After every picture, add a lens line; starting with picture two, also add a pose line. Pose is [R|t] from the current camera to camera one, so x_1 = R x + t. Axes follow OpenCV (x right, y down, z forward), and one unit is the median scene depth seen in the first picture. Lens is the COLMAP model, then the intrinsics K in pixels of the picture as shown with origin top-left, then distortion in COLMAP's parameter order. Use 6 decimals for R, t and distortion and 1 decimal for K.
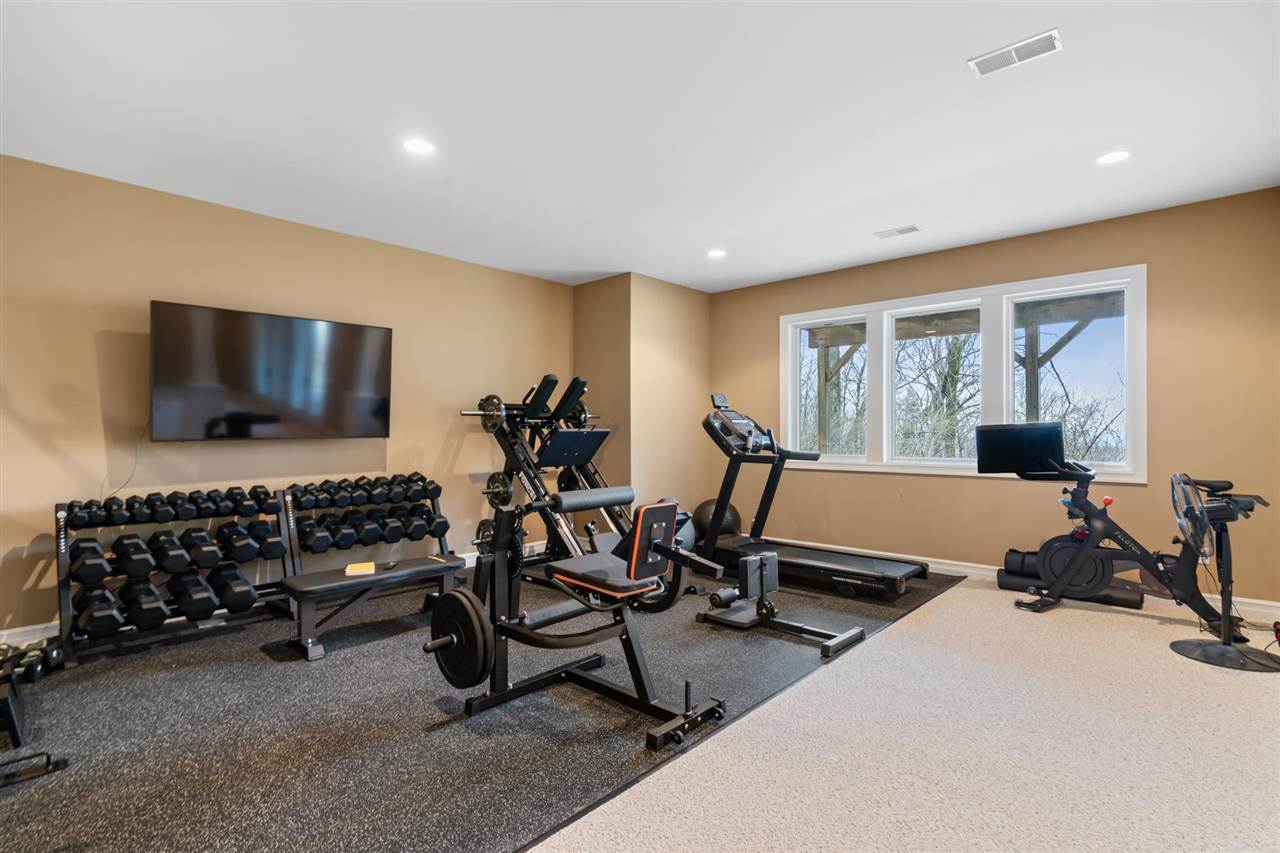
lens RADIAL K [[631.8, 0, 646.8], [0, 631.8, 432.5], [0, 0, 1]] dist [-0.000223, 0.002109]
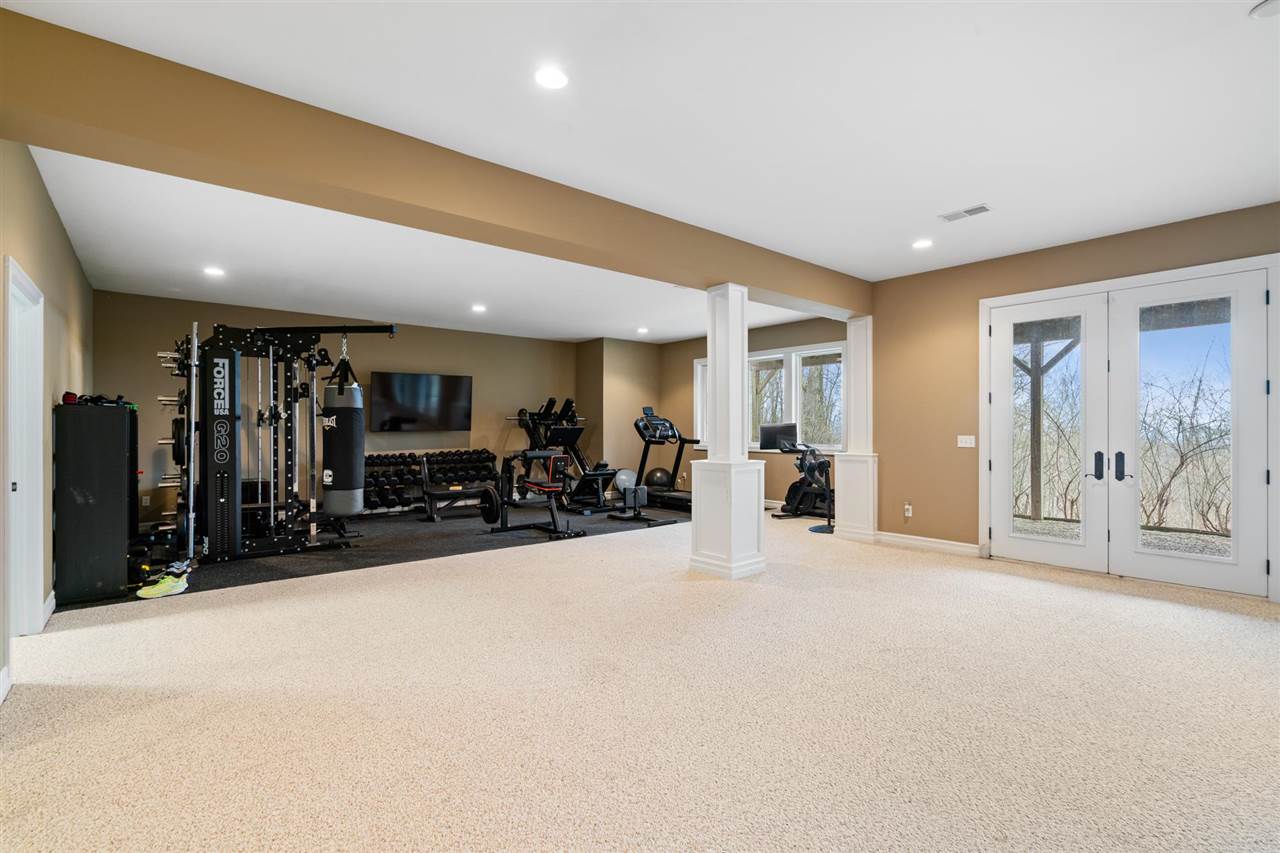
lens RADIAL K [[589.9, 0, 634.5], [0, 589.9, 428.4], [0, 0, 1]] dist [-0.013588, 0.000036]
pose [[0.989198, 0.001601, -0.146576, 0.360121], [-0.001679, 0.999999, -0.000409, 0.000779], [0.146575, 0.000650, 0.989199, -0.732799]]
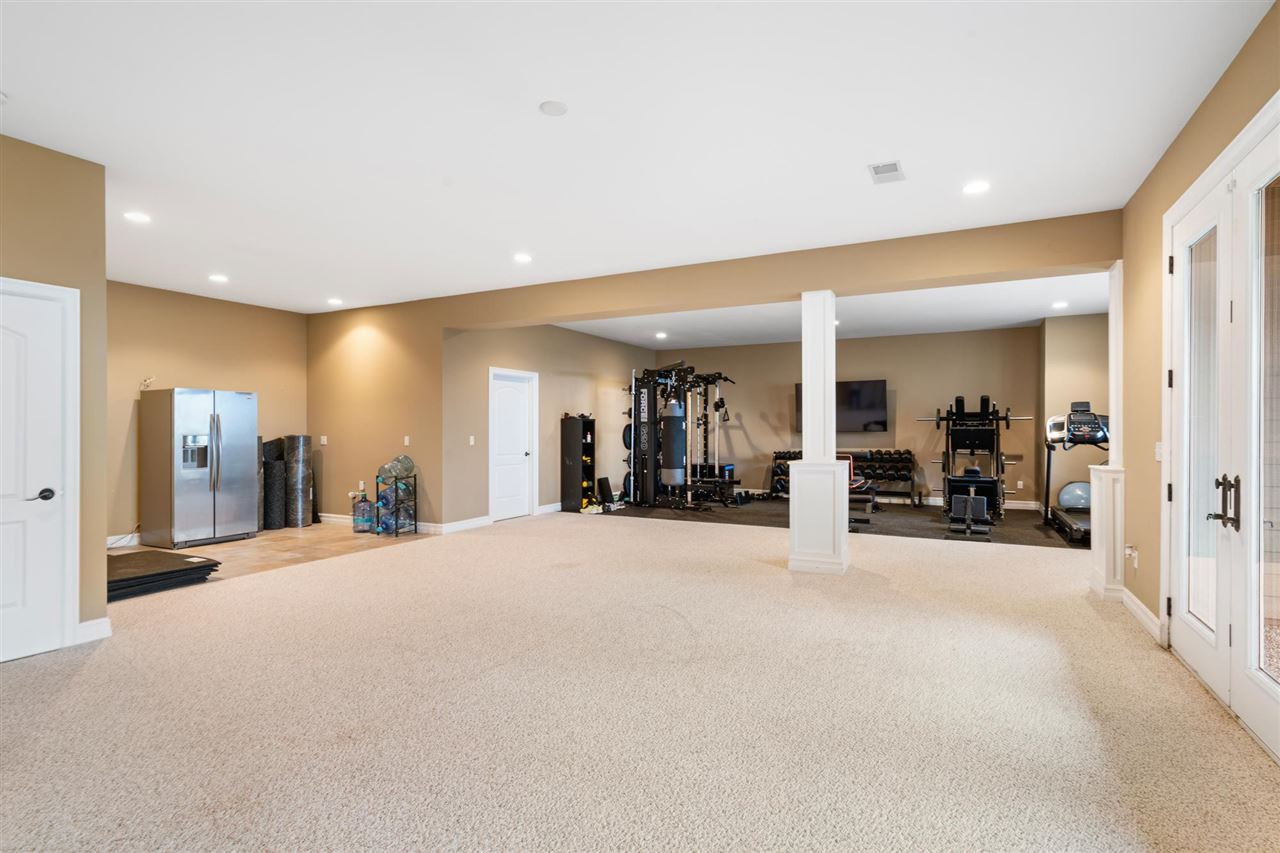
lens RADIAL K [[663.1, 0, 645.8], [0, 663.1, 428.4], [0, 0, 1]] dist [0.002111, 0.002277]
pose [[0.235854, 0.000522, -0.971788, 1.462054], [-0.000582, 1.000000, 0.000396, -0.002761], [0.971788, 0.000472, 0.235854, -0.280865]]
